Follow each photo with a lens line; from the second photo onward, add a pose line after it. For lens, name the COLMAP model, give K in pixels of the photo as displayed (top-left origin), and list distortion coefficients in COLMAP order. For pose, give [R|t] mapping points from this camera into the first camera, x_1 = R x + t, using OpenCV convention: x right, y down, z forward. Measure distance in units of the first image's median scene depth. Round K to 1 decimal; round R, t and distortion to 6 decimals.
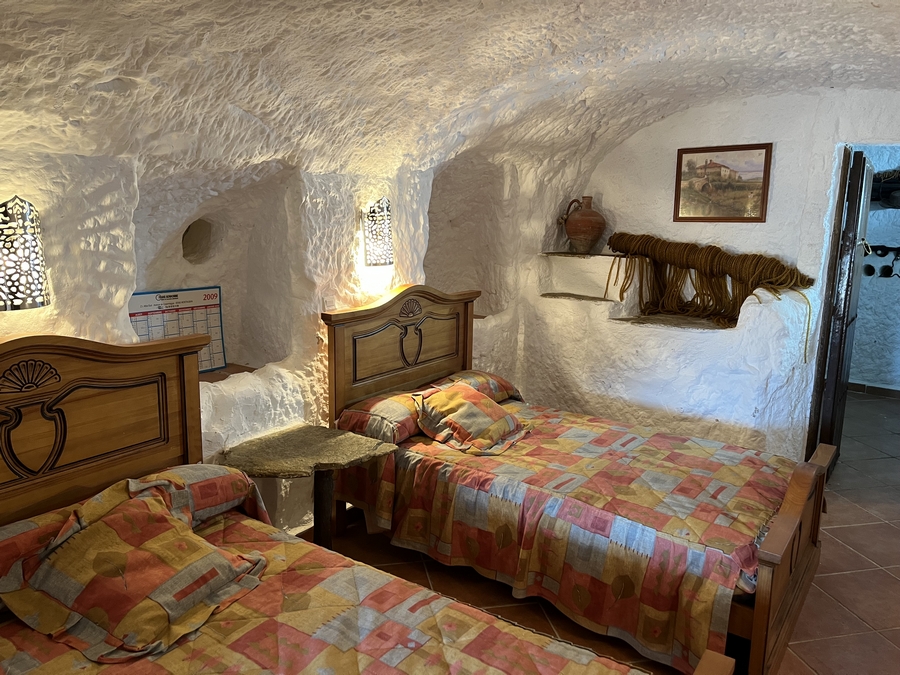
lens RADIAL K [[690.6, 0, 450.5], [0, 690.6, 336.4], [0, 0, 1]] dist [0.032220, -0.047083]
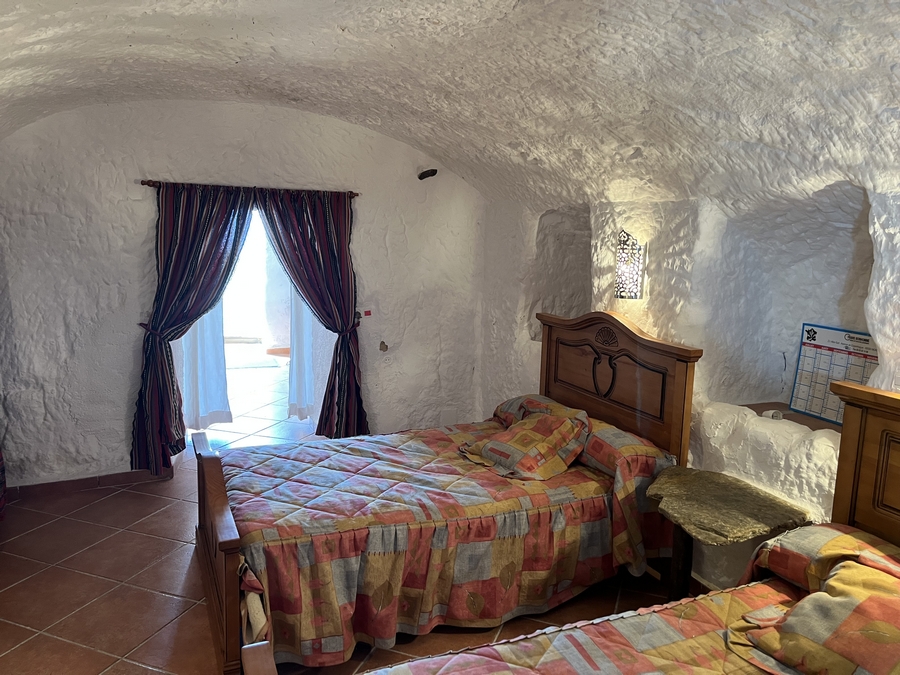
lens RADIAL K [[690.6, 0, 450.8], [0, 690.6, 337.2], [0, 0, 1]] dist [0.032220, -0.047083]
pose [[-0.550441, 0.094579, -0.829500, 0.869751], [-0.186731, 0.954445, 0.232737, -0.229716], [0.813724, 0.283002, -0.507705, 1.361589]]
